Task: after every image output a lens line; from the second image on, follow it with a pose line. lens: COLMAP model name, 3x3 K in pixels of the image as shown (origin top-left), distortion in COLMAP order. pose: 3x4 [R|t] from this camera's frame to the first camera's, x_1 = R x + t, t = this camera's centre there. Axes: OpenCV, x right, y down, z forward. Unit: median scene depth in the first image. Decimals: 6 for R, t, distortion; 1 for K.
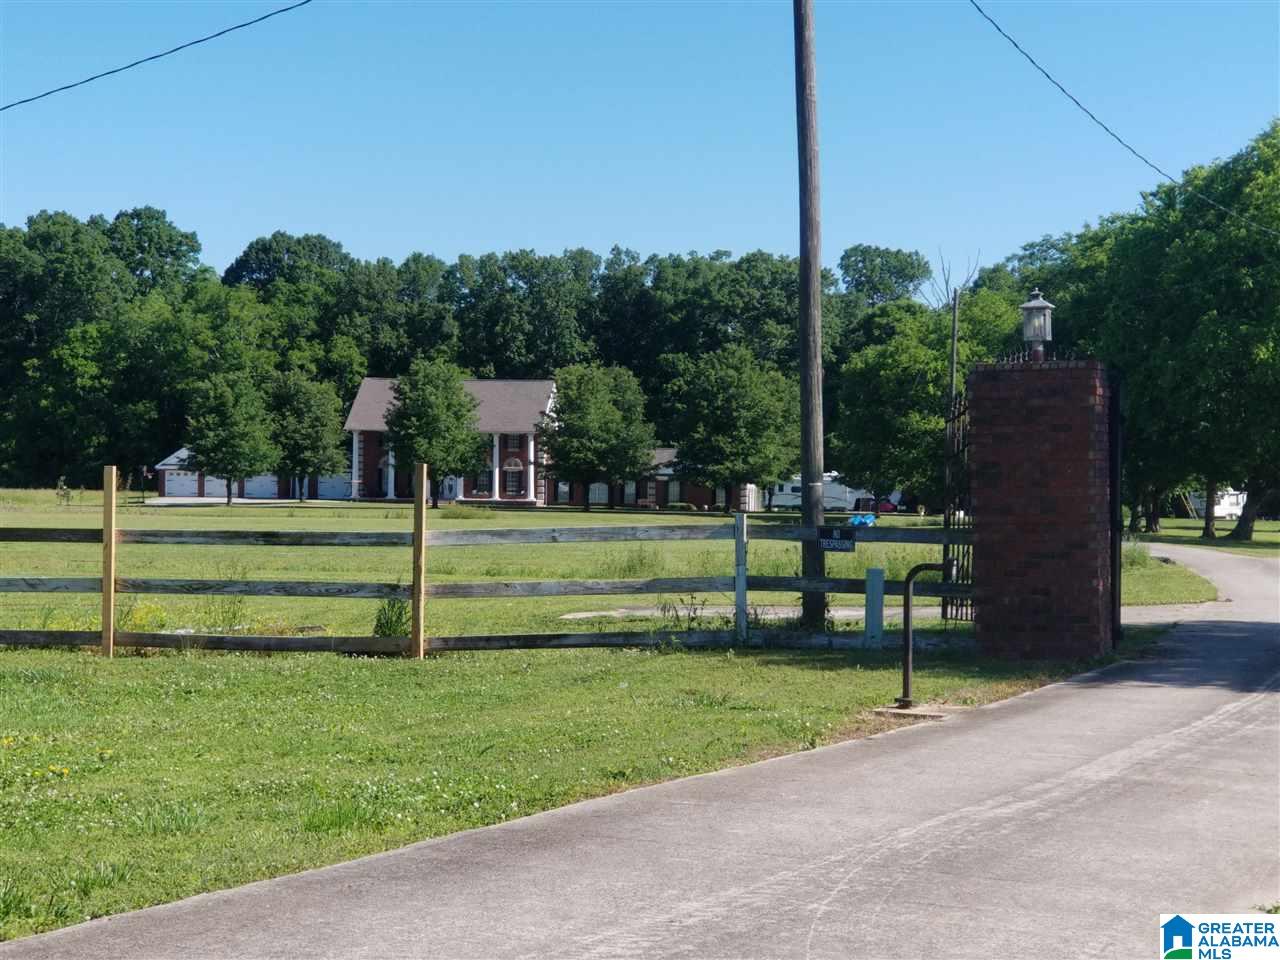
lens RADIAL K [[2183.3, 0, 691.9], [0, 2183.3, 475.8], [0, 0, 1]] dist [0.074126, 0.000000]
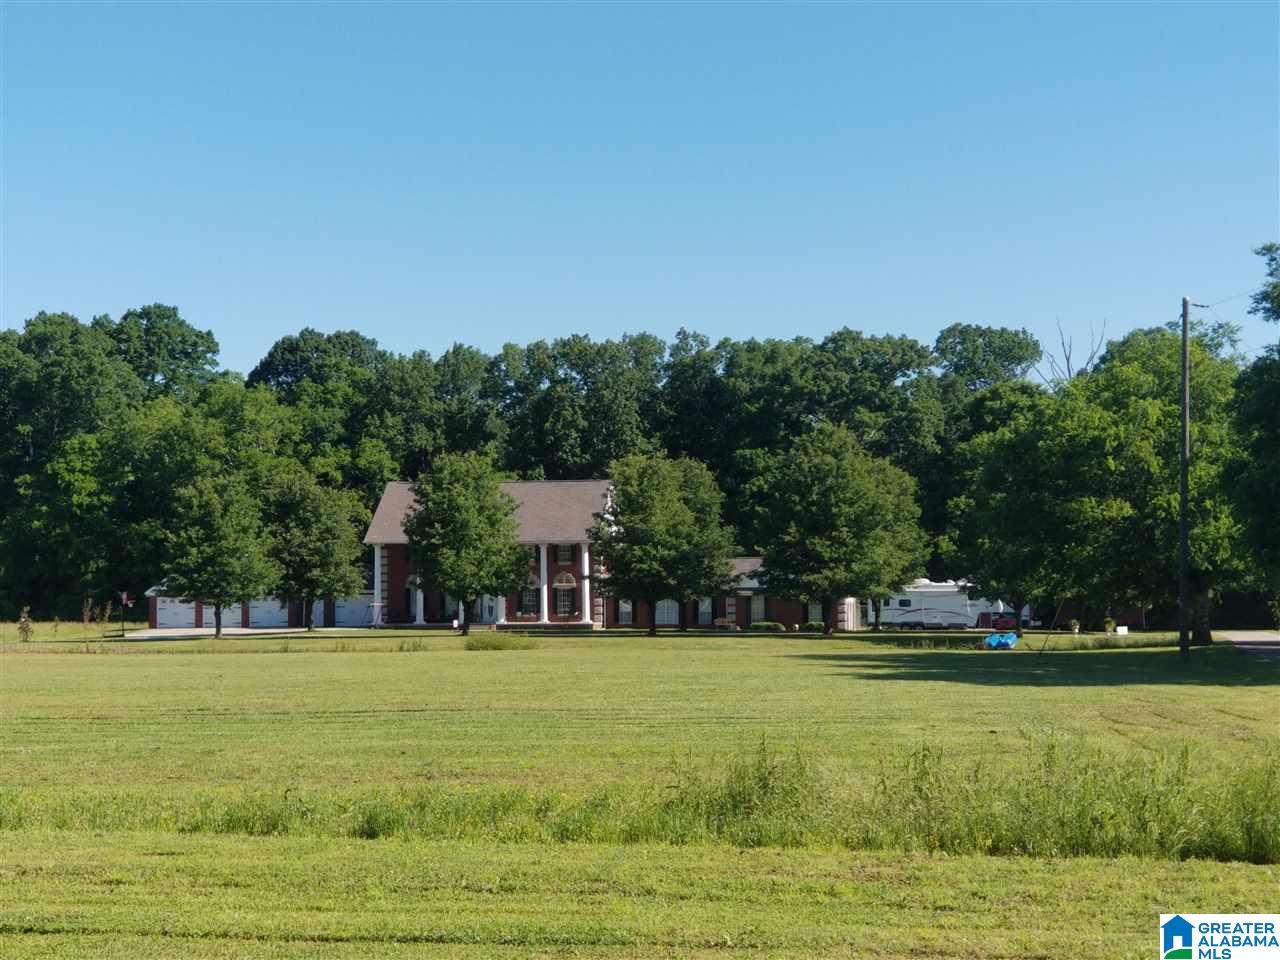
lens RADIAL K [[2183.3, 0, 635.5], [0, 2183.3, 479.9], [0, 0, 1]] dist [0.074126, 0.000000]
pose [[0.998059, -0.025214, -0.056950, -0.006554], [0.022184, 0.998337, -0.053211, 0.001497], [0.058197, 0.051844, 0.996958, 0.170564]]
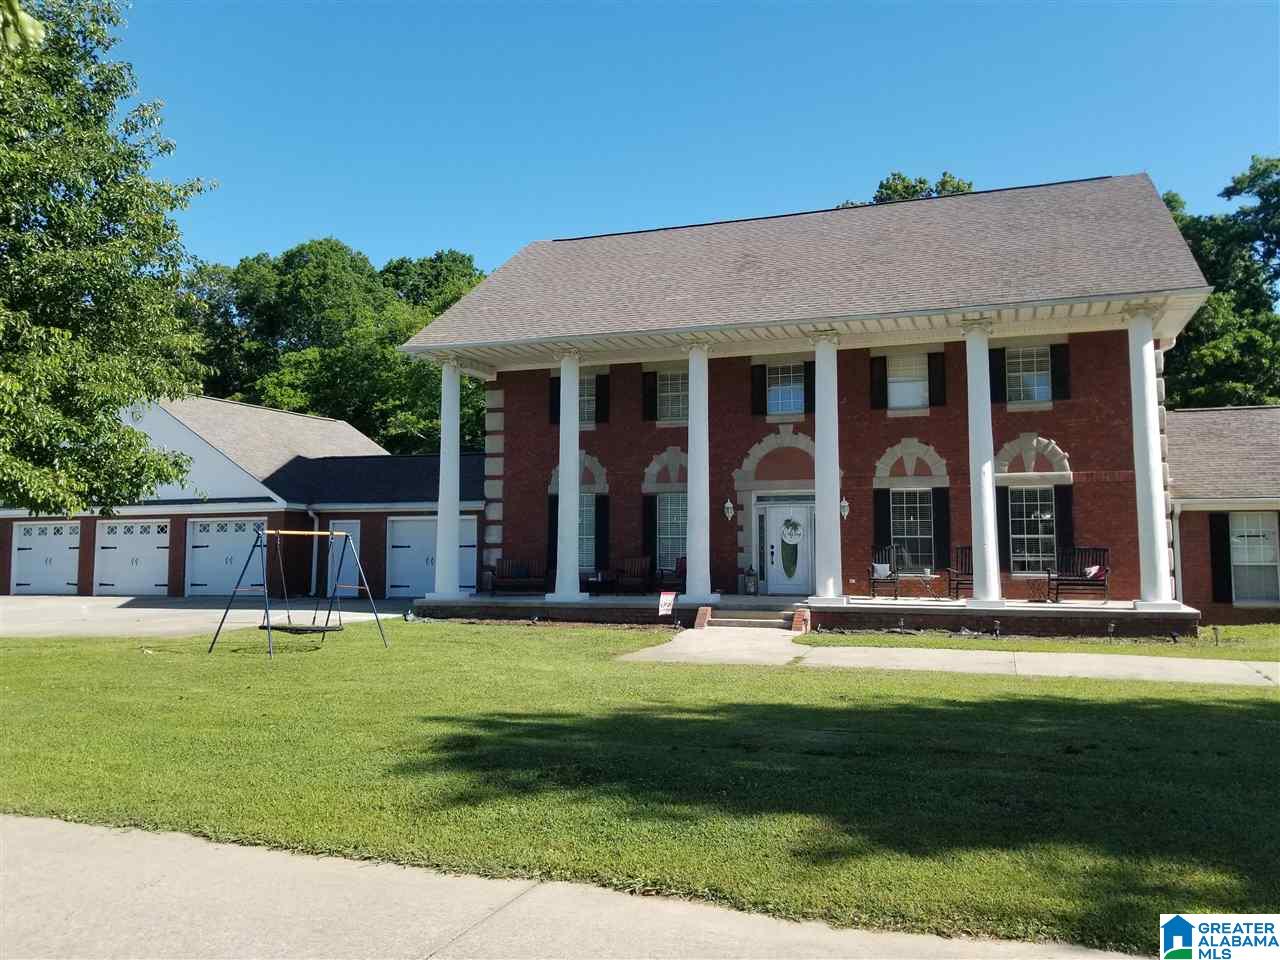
lens RADIAL K [[995.9, 0, 642.4], [0, 995.9, 479.7], [0, 0, 1]] dist [0.051582, -0.095563]
pose [[0.965420, -0.037443, -0.257997, -0.096816], [0.019912, 0.997332, -0.070232, 0.004449], [0.259939, 0.062666, 0.963590, 0.885153]]
